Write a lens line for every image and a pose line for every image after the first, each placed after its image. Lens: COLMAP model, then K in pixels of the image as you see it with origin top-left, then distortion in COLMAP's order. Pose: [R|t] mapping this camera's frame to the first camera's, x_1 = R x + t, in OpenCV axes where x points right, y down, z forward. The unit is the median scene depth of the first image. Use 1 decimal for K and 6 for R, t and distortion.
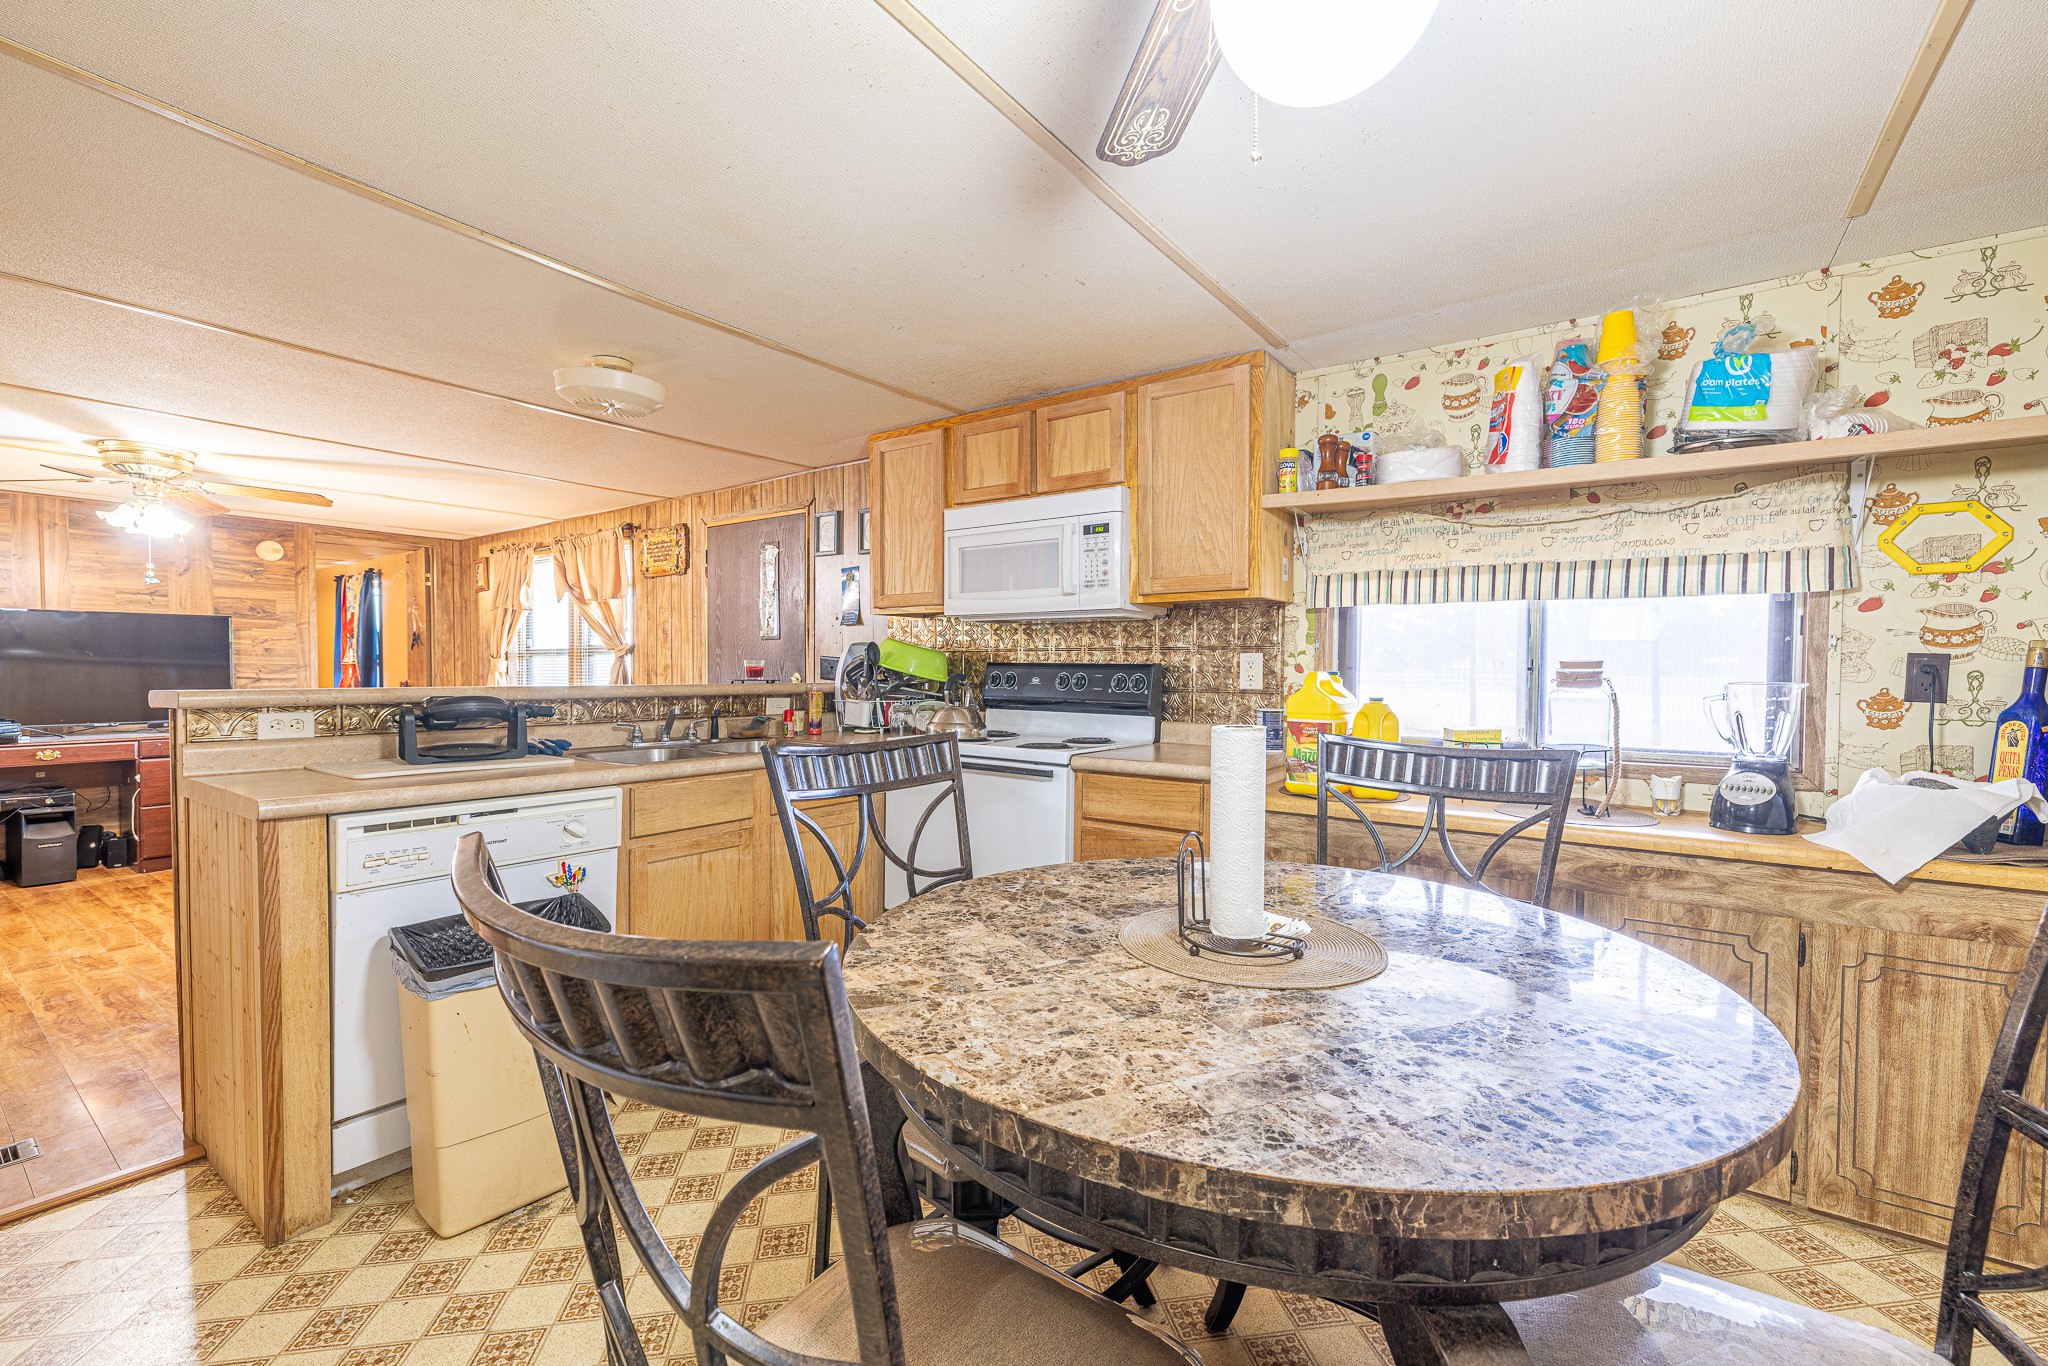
lens RADIAL K [[887.8, 0, 1029.8], [0, 887.8, 688.0], [0, 0, 1]] dist [0.002359, 0.002189]
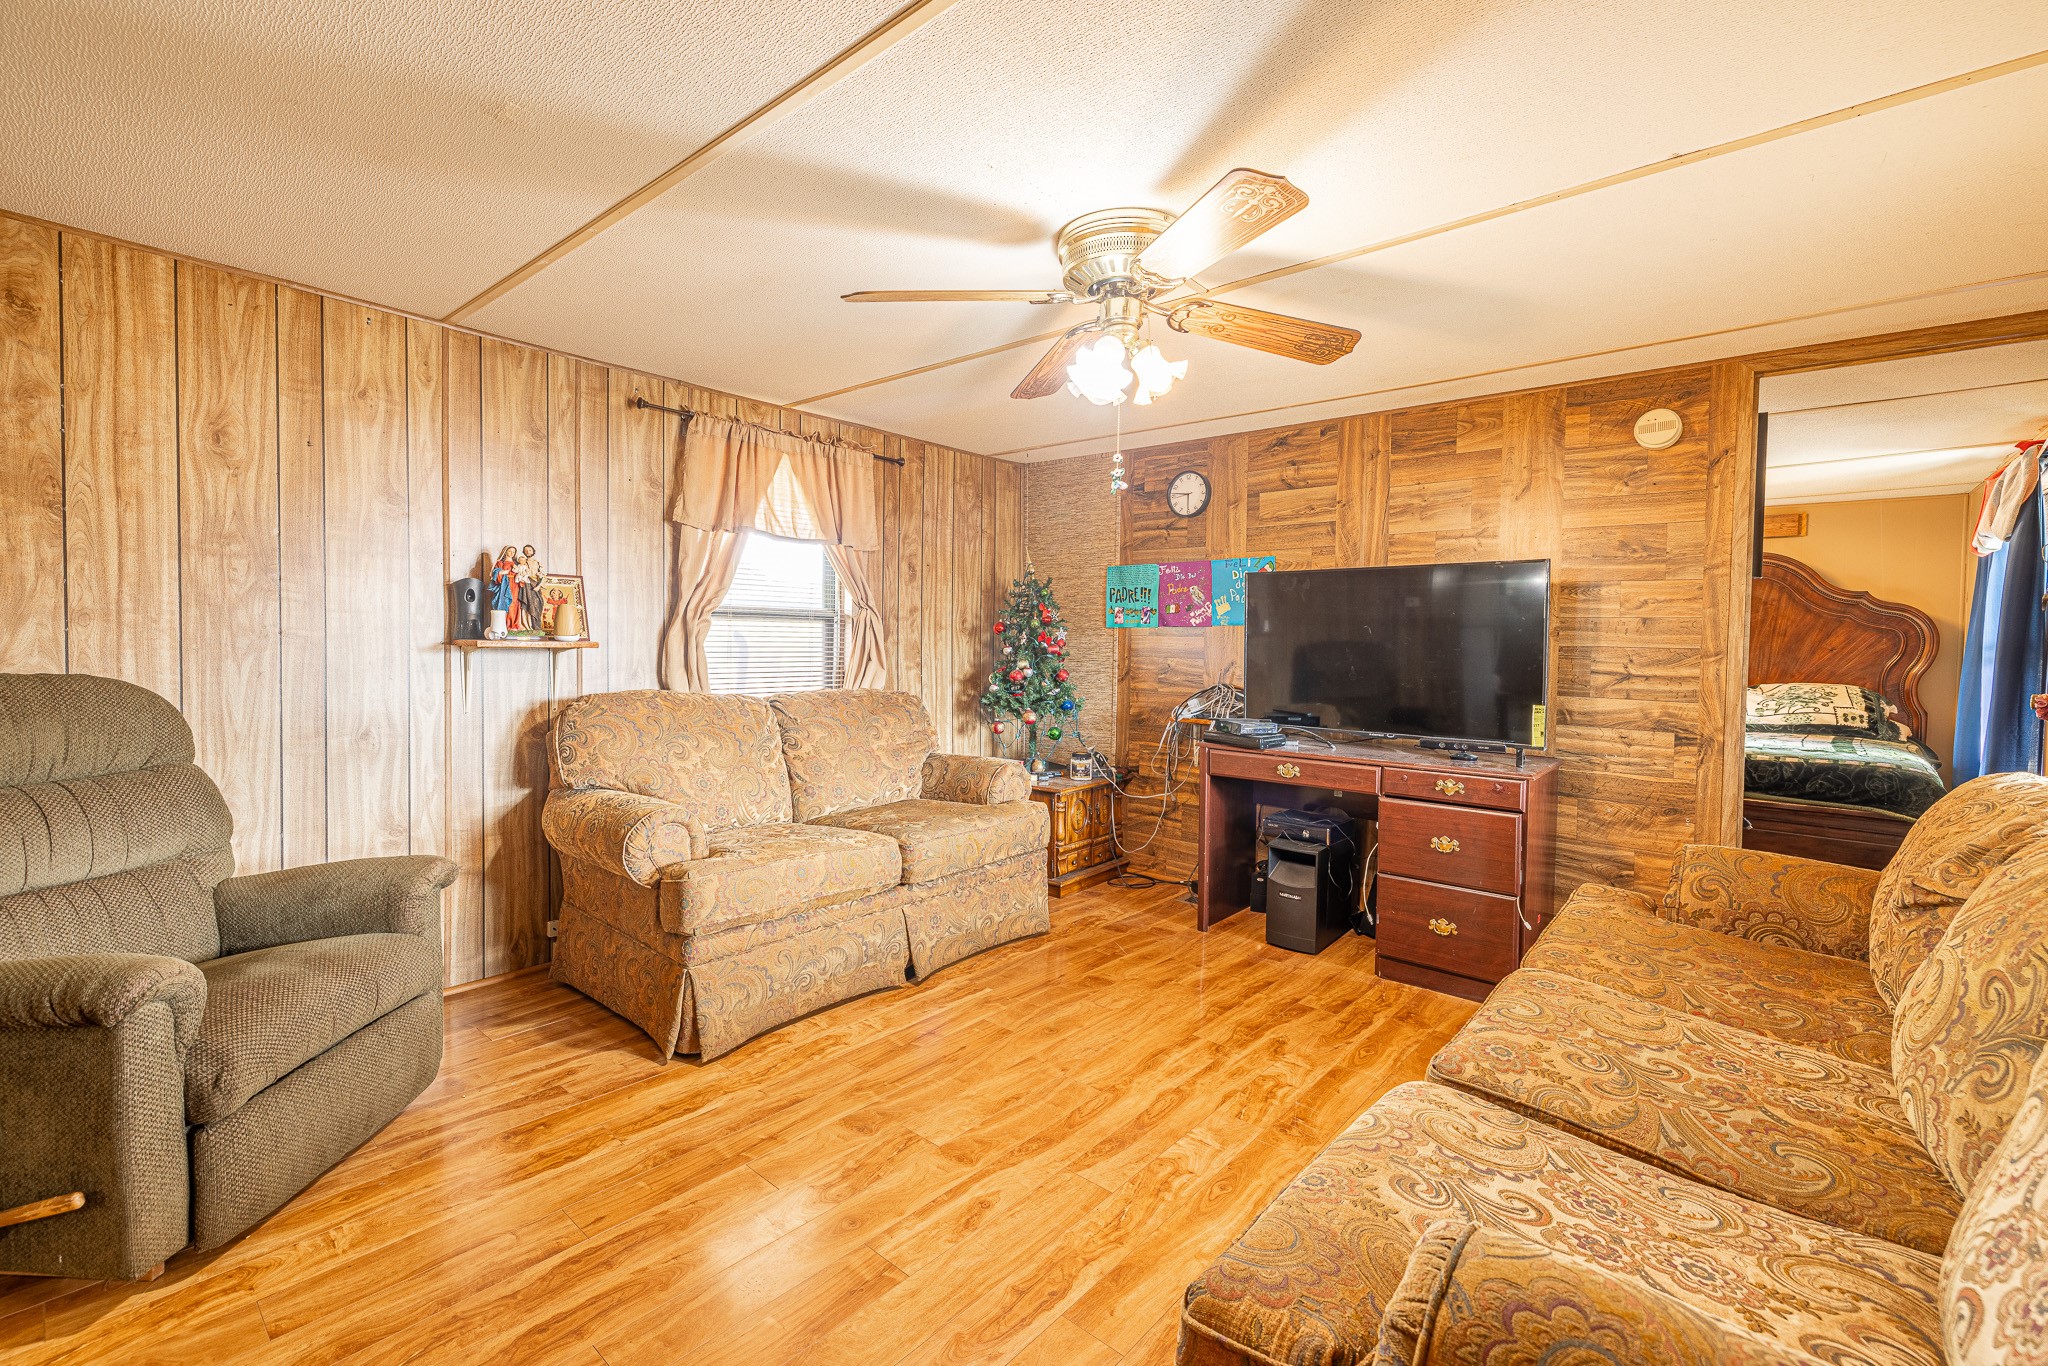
lens RADIAL K [[887.8, 0, 1037.1], [0, 887.8, 665.6], [0, 0, 1]] dist [0.002359, 0.002189]
pose [[-0.078392, 0.026607, -0.996567, -0.356252], [-0.037655, 0.998851, 0.029630, -0.021488], [0.996211, 0.039849, -0.077300, 0.801897]]
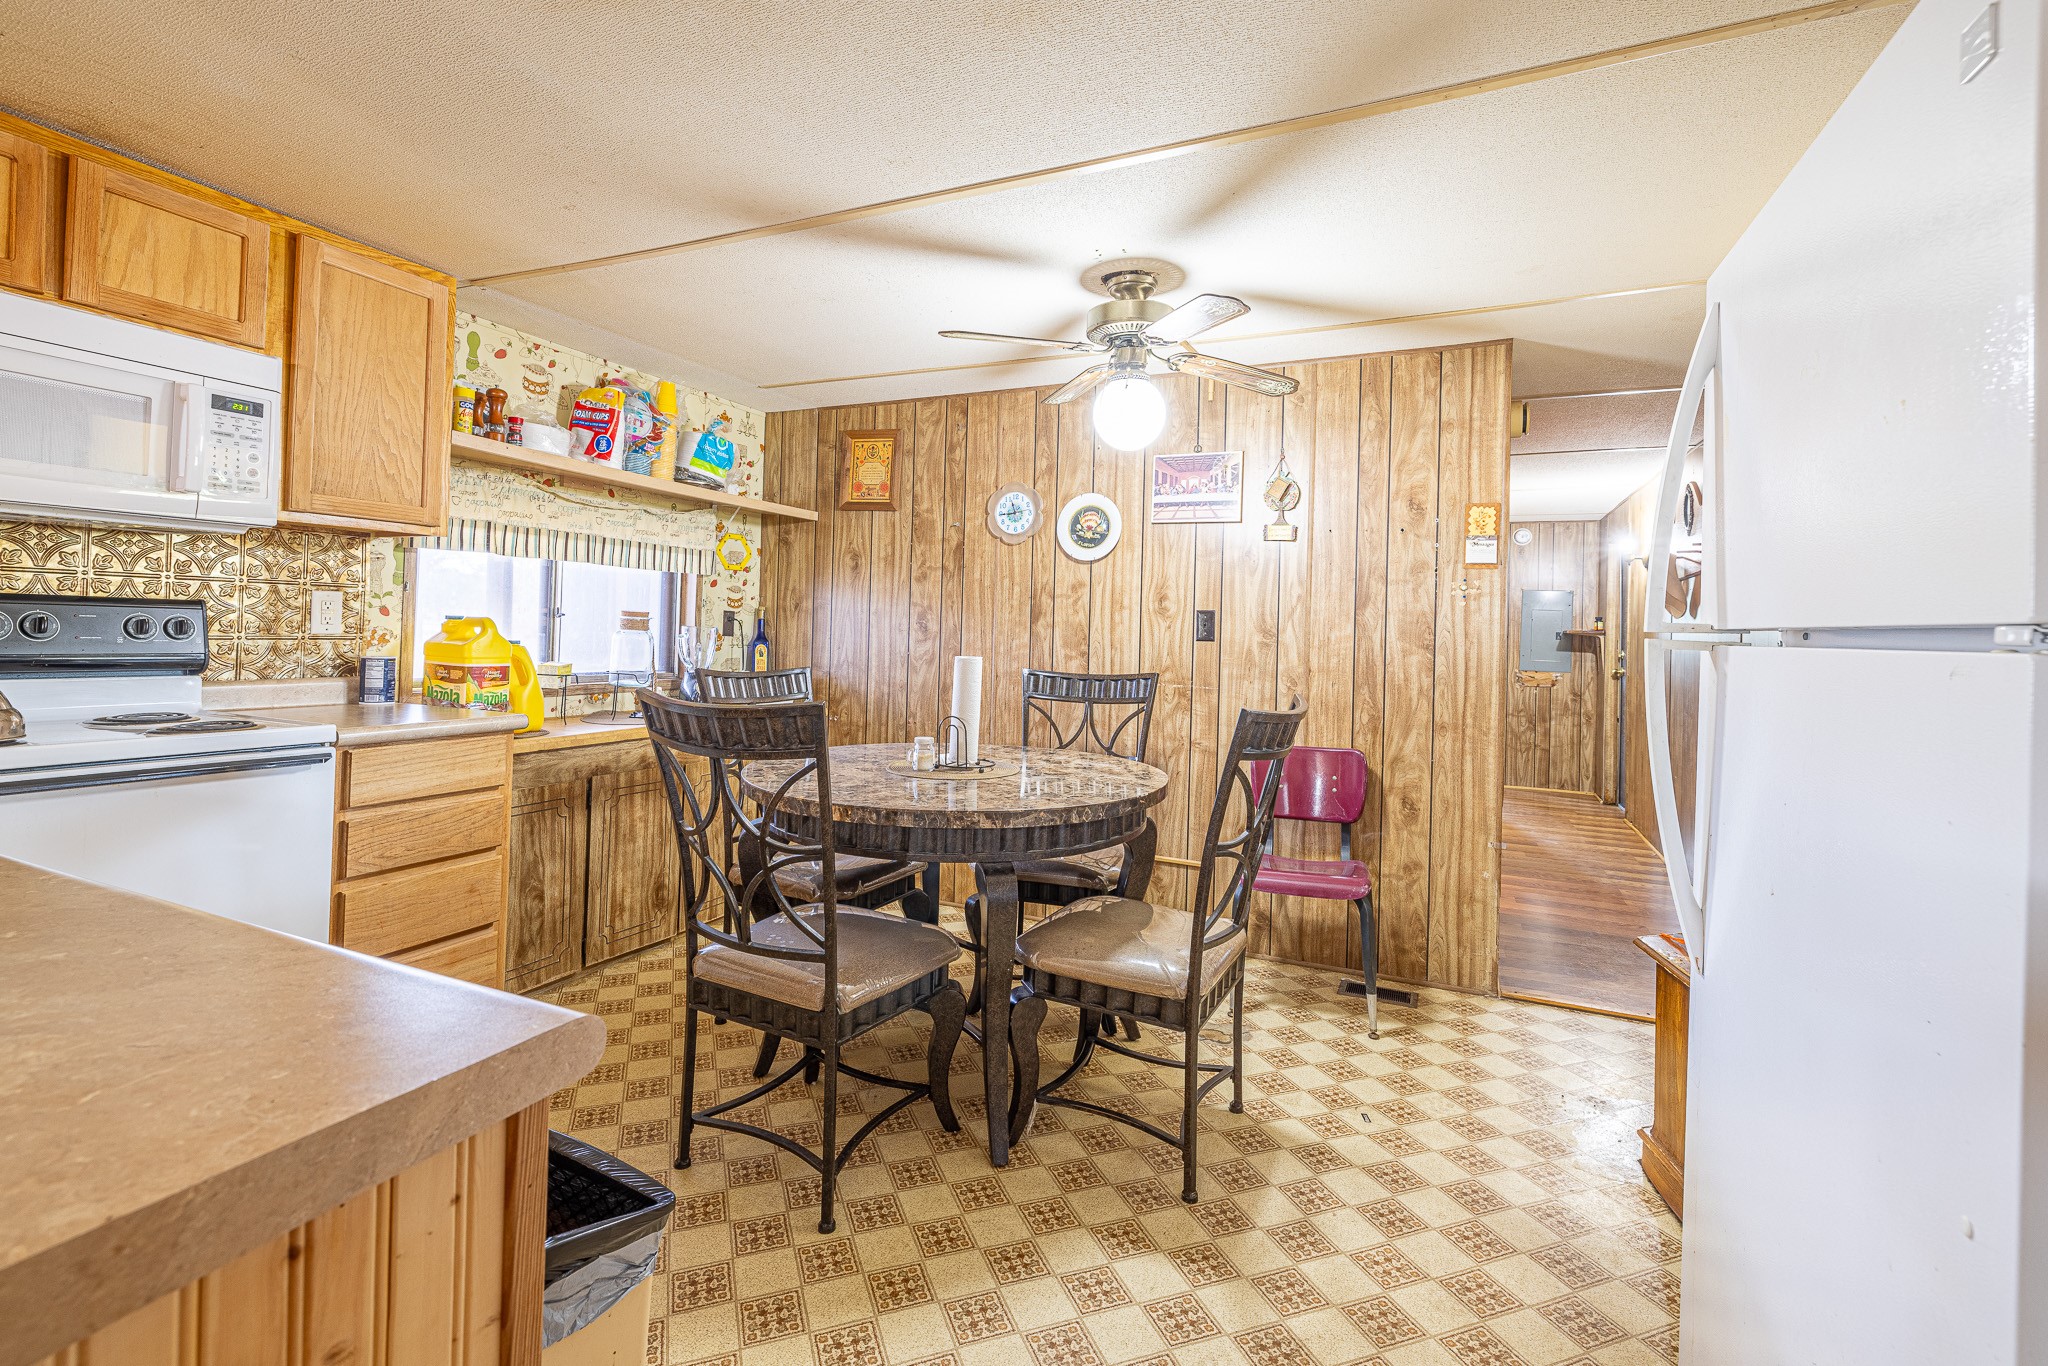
lens RADIAL K [[887.8, 0, 1038.2], [0, 887.8, 624.9], [0, 0, 1]] dist [0.002359, 0.002189]
pose [[-0.201571, -0.006162, 0.979455, -0.417240], [-0.008196, 0.999956, 0.004605, -0.009845], [-0.979440, -0.007099, -0.201612, 0.302697]]
